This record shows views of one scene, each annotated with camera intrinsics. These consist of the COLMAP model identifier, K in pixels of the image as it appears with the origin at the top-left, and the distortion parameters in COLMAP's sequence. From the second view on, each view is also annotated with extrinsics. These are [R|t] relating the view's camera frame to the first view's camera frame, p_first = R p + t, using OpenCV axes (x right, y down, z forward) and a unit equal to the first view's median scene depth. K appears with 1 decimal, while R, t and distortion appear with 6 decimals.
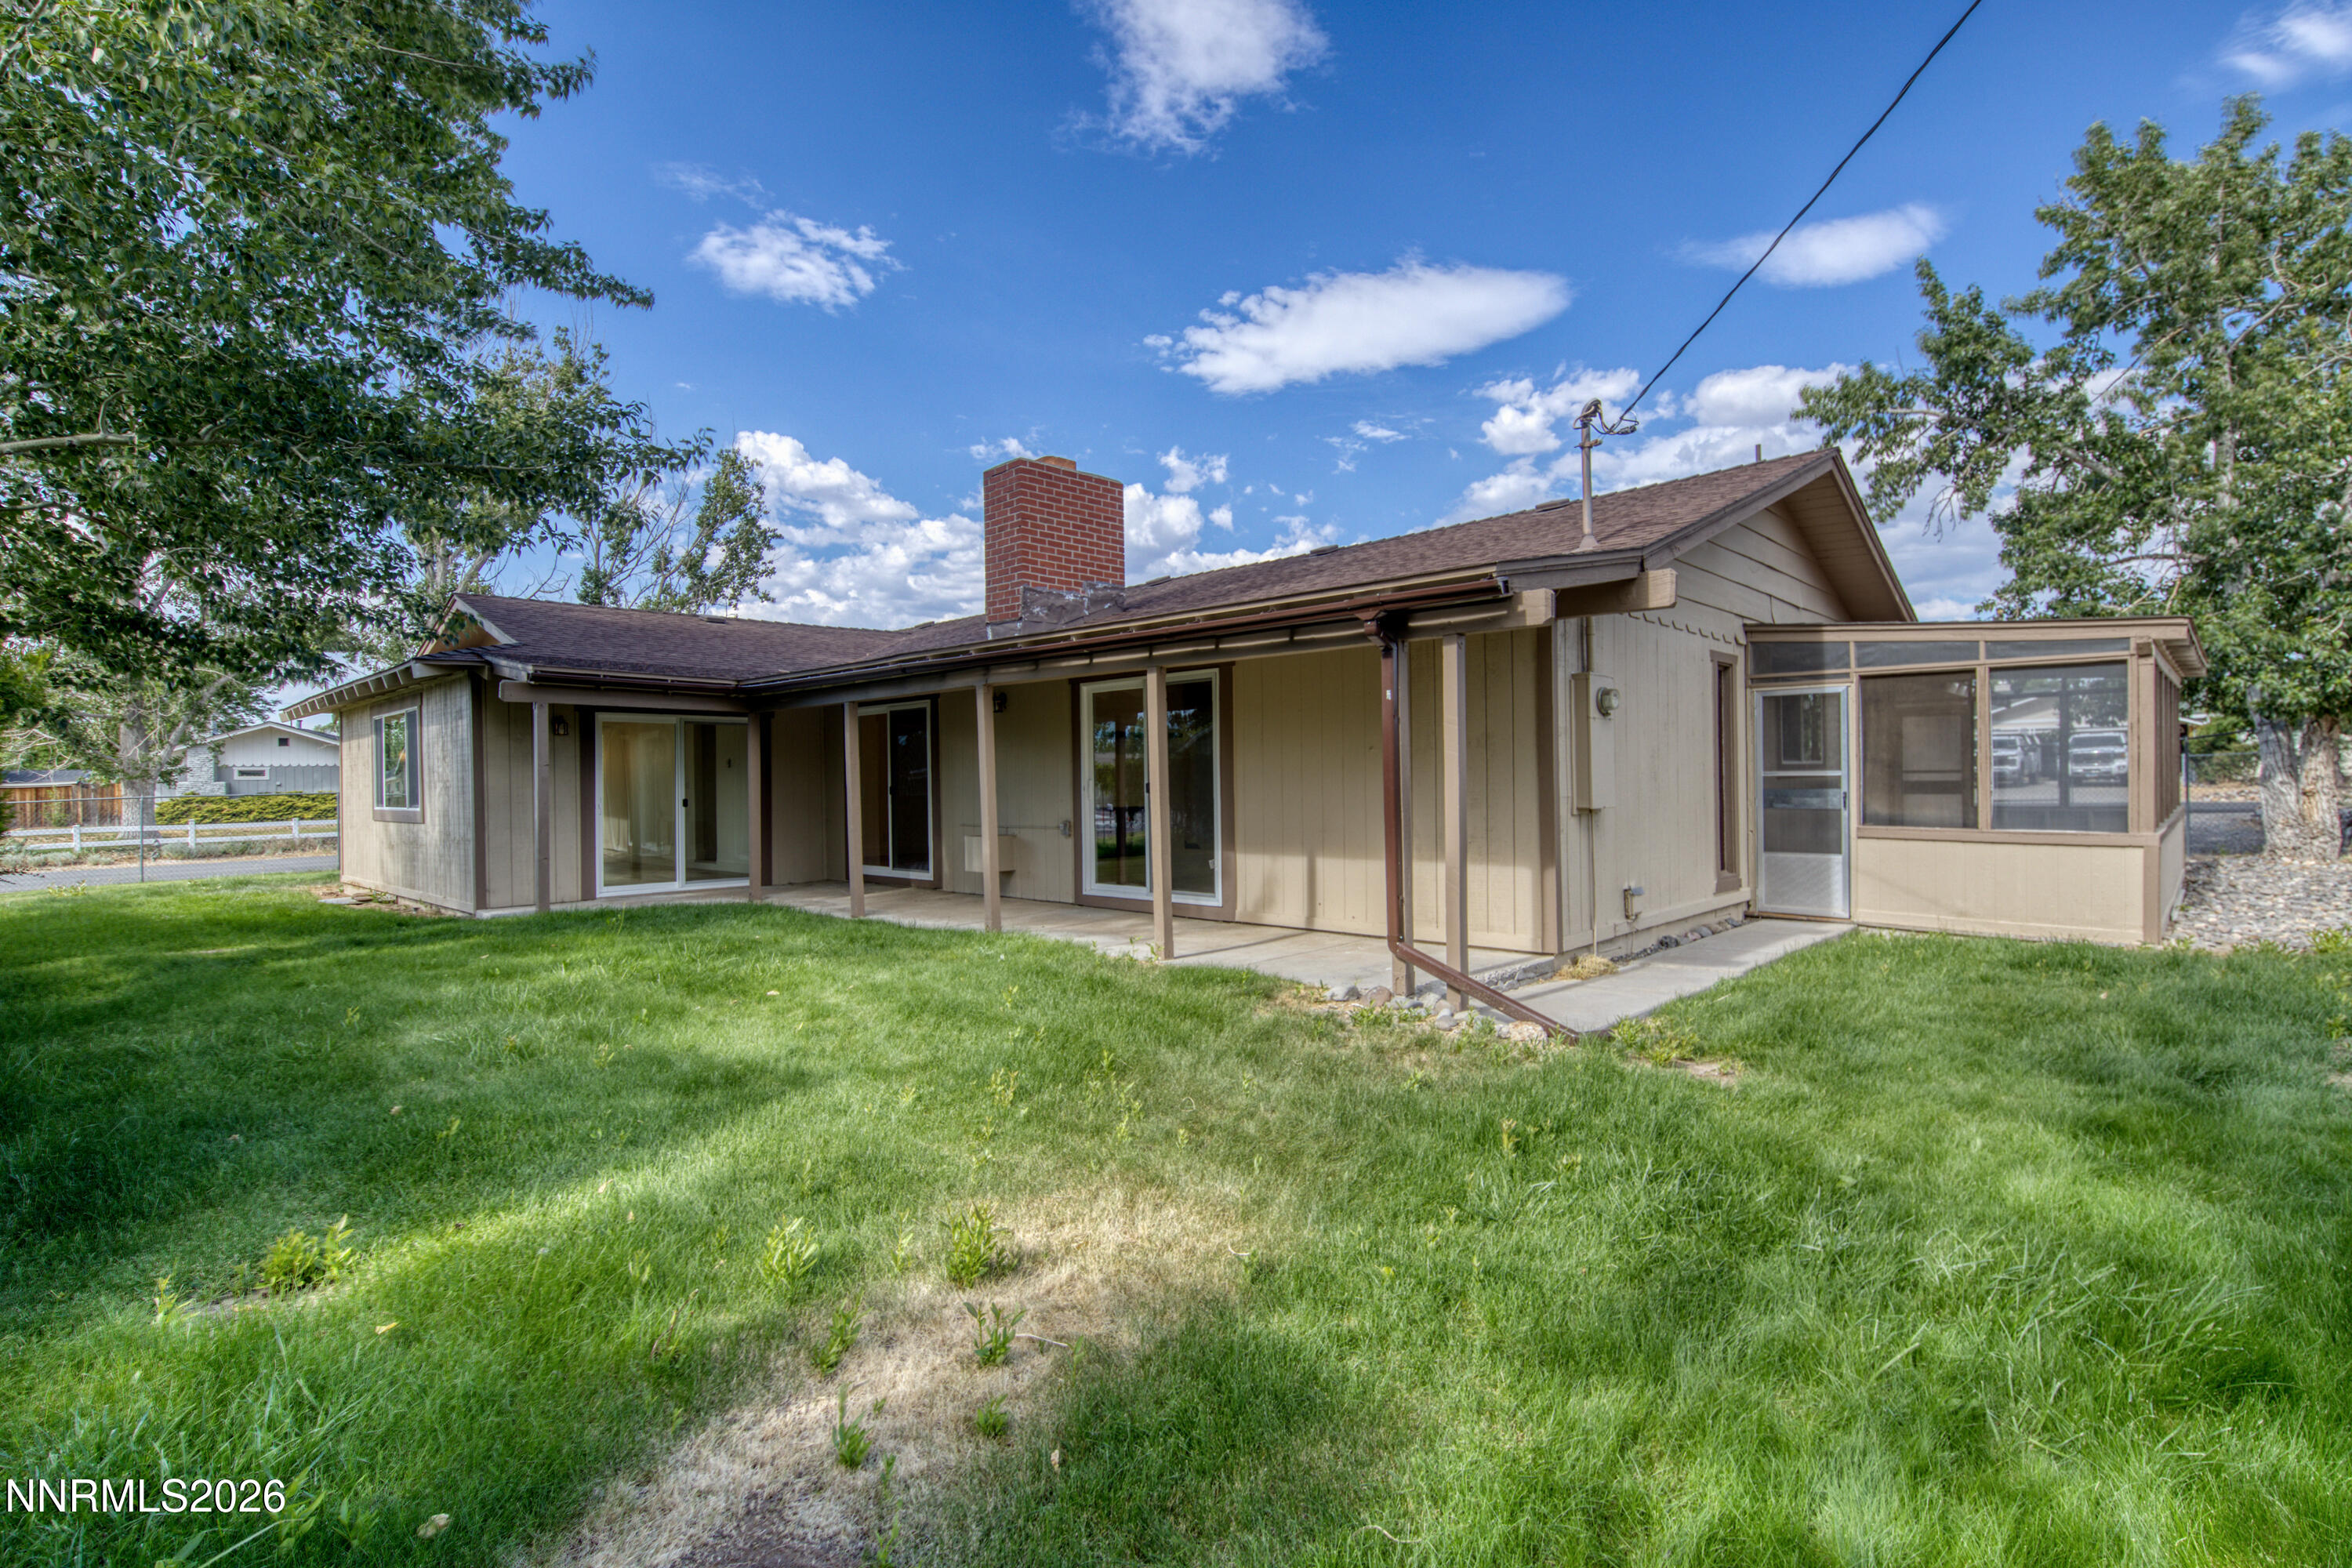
lens RADIAL K [[1141.4, 0, 1176.0], [0, 1141.4, 784.0], [0, 0, 1]] dist [0.001736, 0.000080]
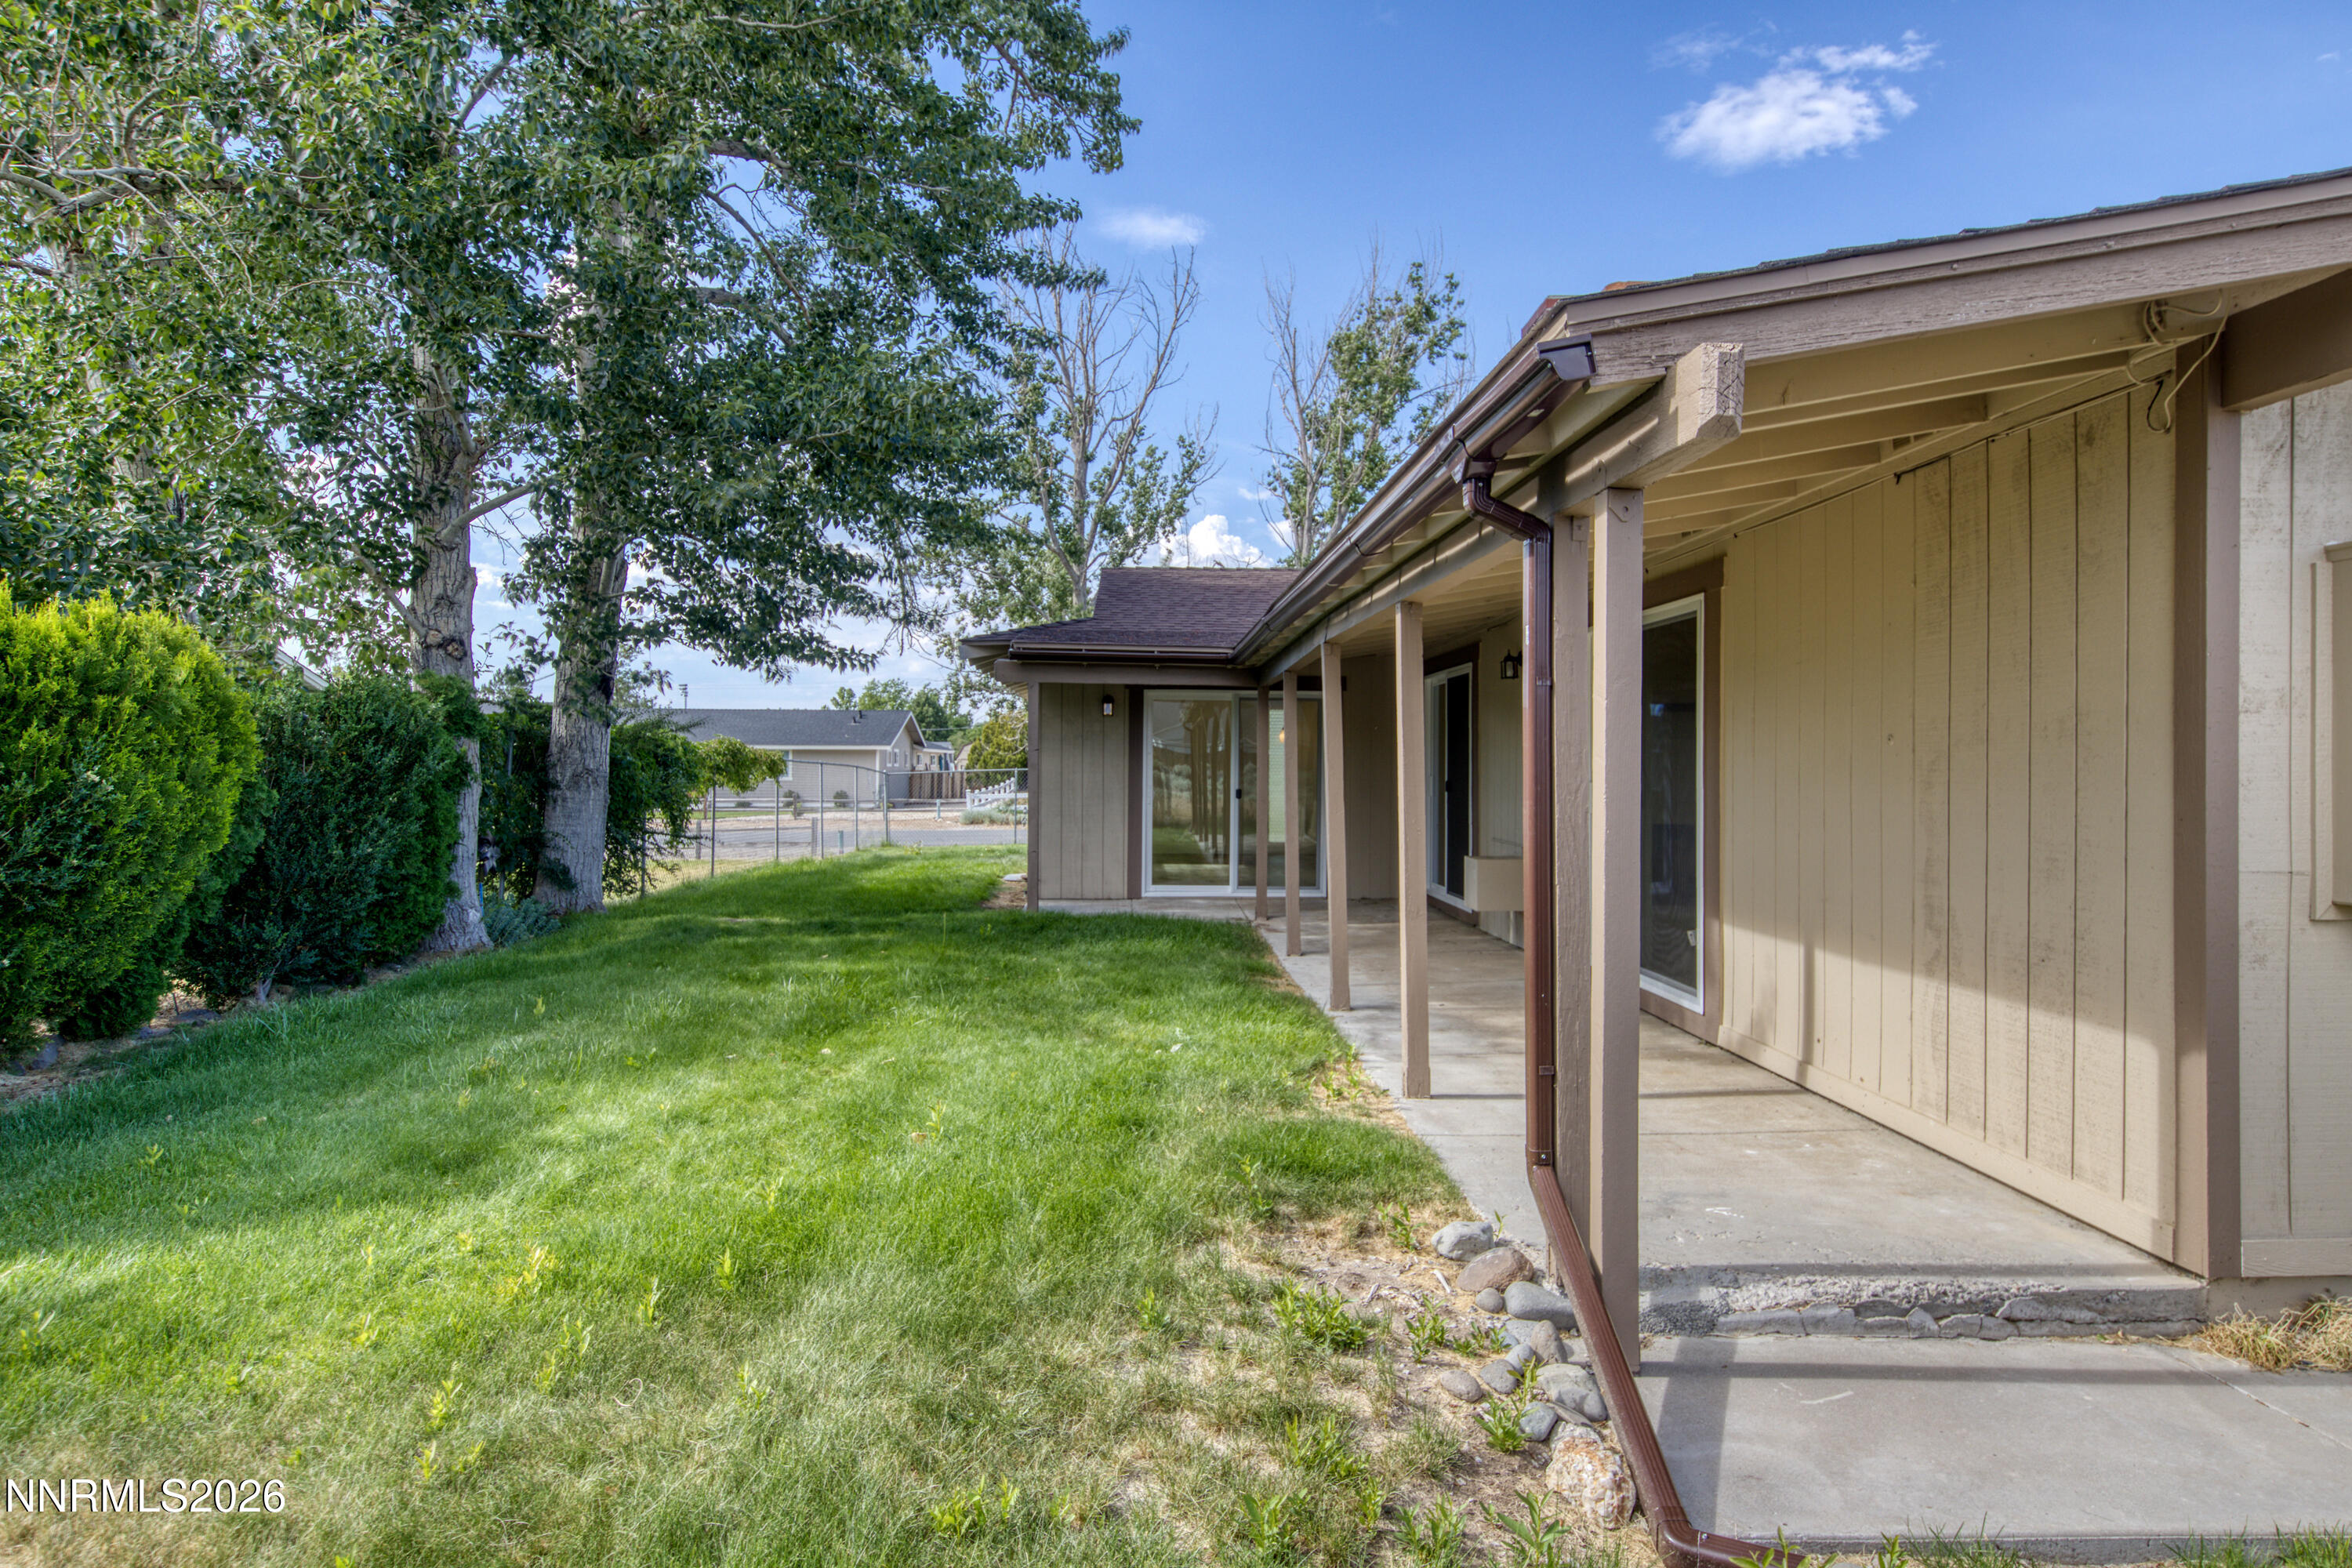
lens RADIAL K [[1345.6, 0, 1170.5], [0, 1345.6, 768.8], [0, 0, 1]] dist [0.010028, -0.000188]
pose [[0.713719, 0.020035, -0.700146, 0.084813], [-0.016028, 0.999796, 0.012271, -0.005040], [0.700249, 0.002464, 0.713895, 0.090322]]
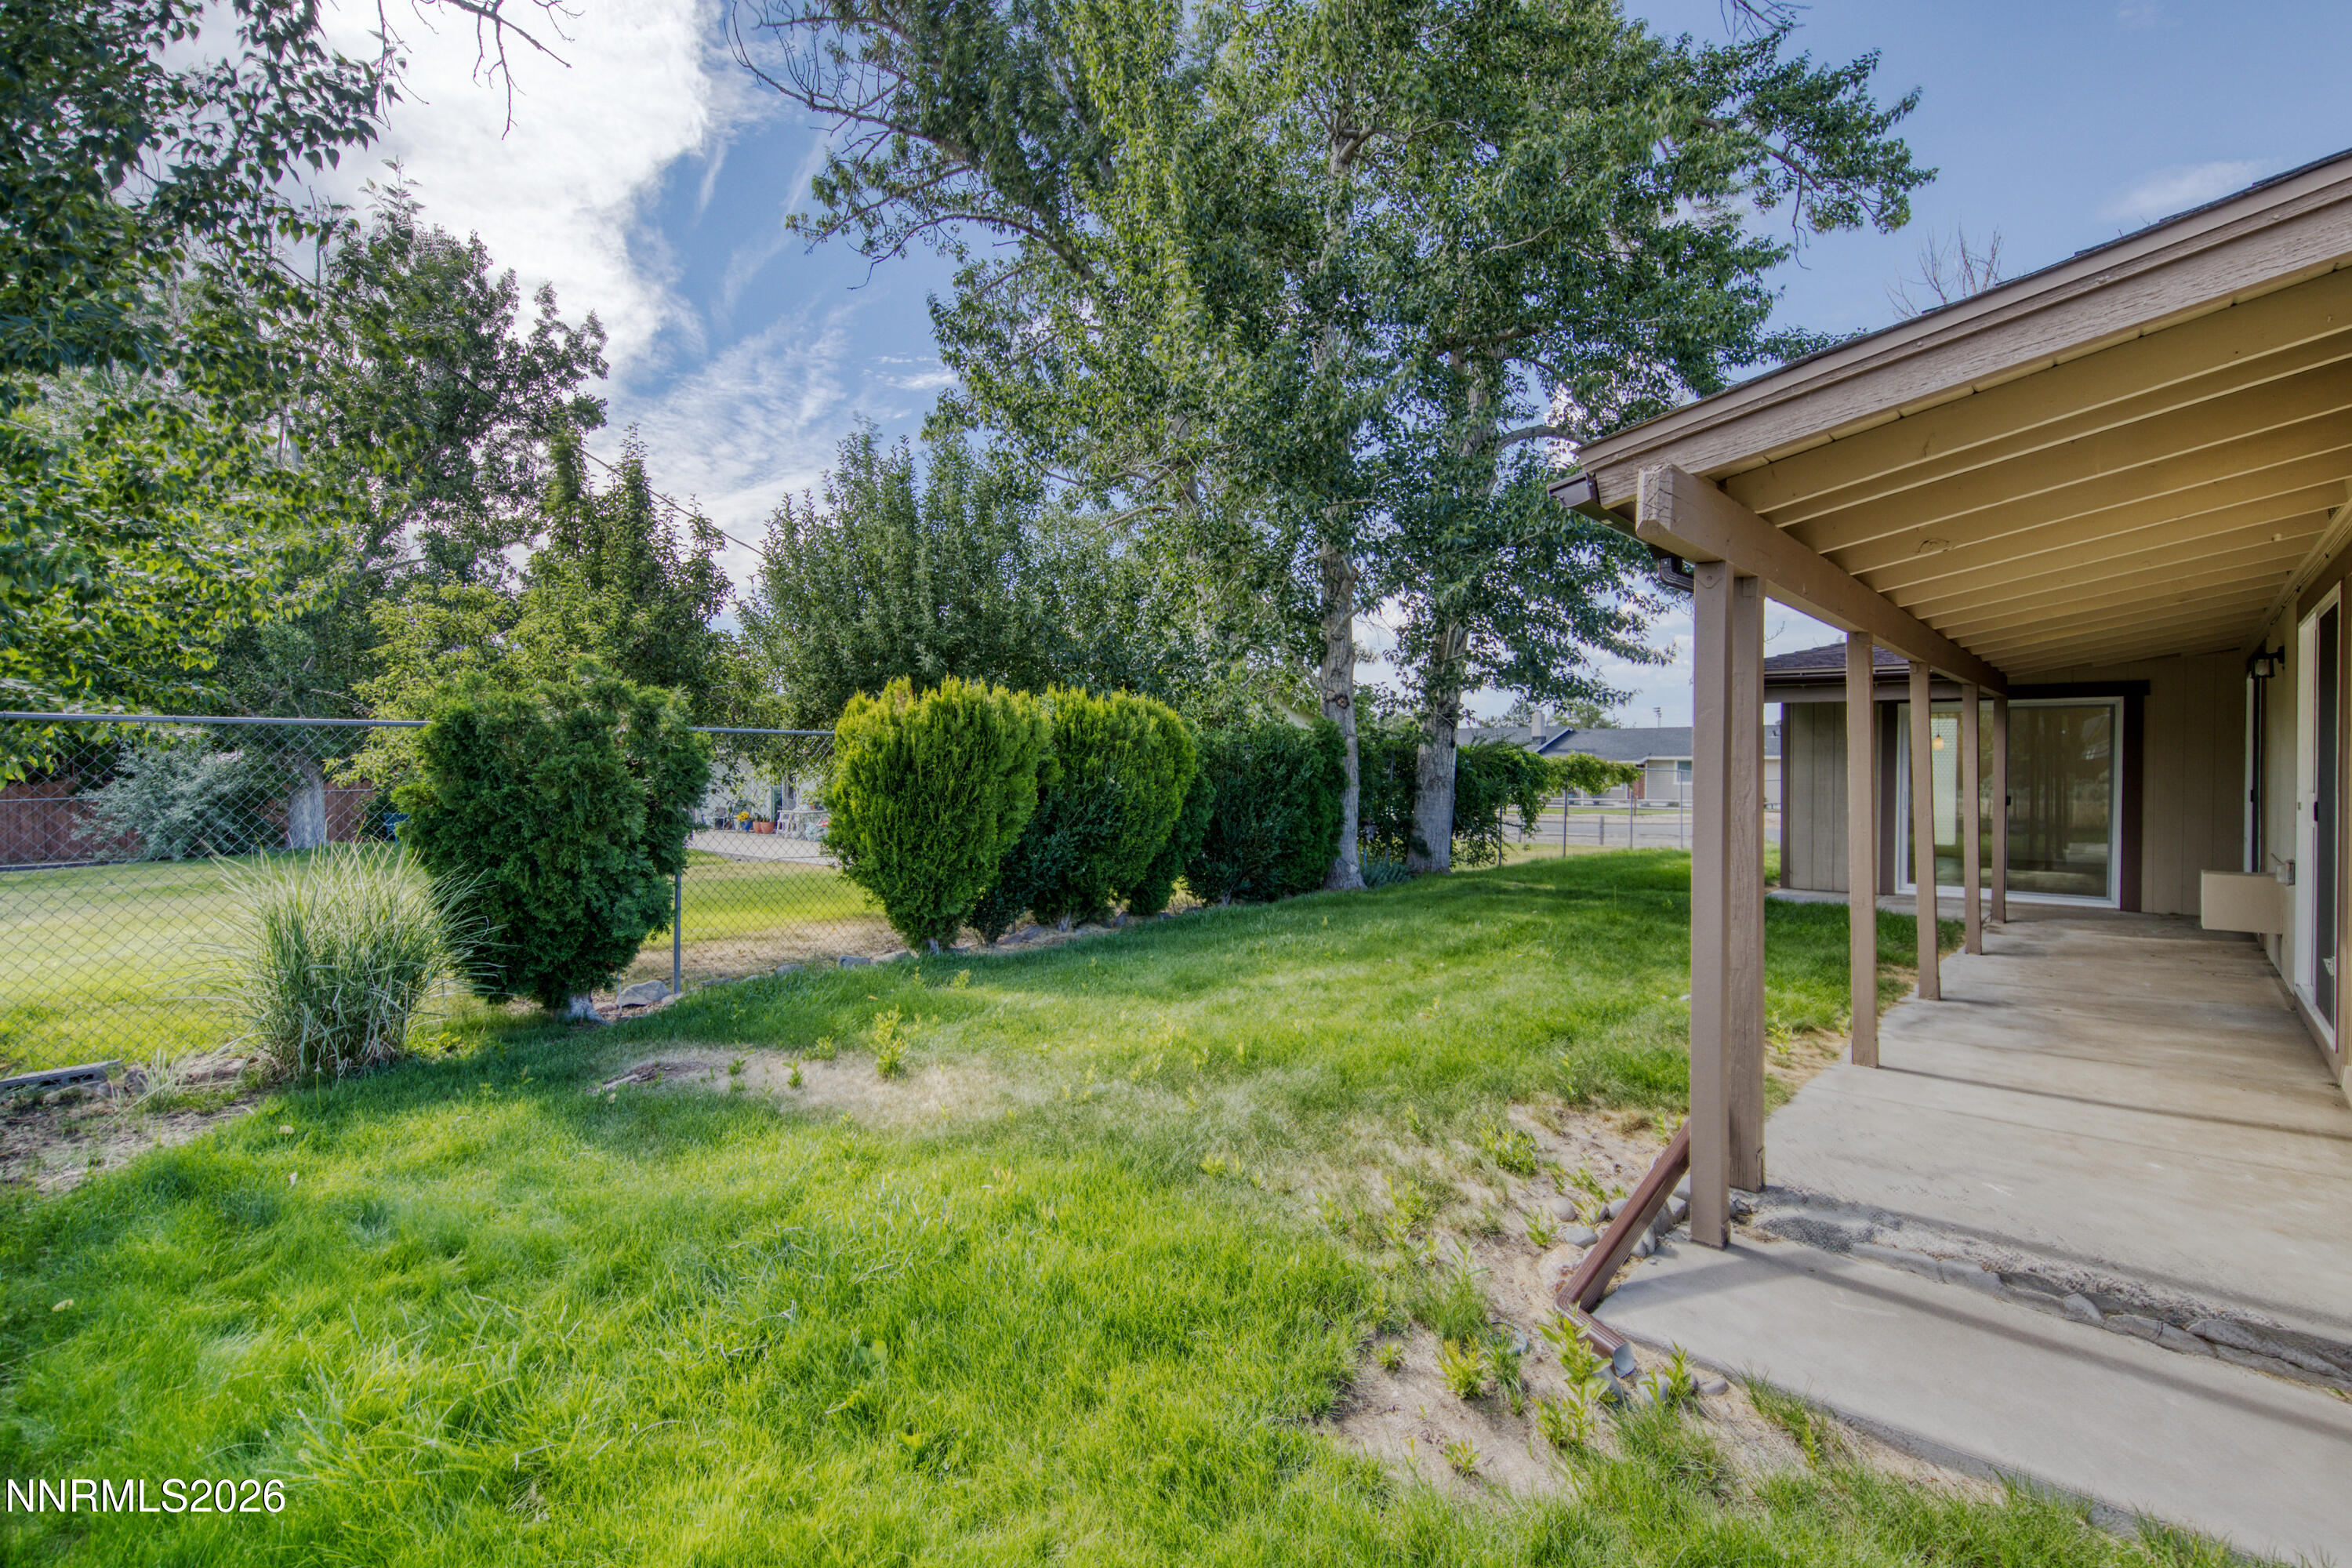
lens RADIAL K [[1055.9, 0, 1176.0], [0, 1055.9, 784.0], [0, 0, 1]] dist [-0.001412, -0.000474]
pose [[0.008177, 0.028089, -0.999572, 0.134691], [-0.002351, 0.999603, 0.028071, -0.006434], [0.999964, 0.002121, 0.008239, 0.129431]]
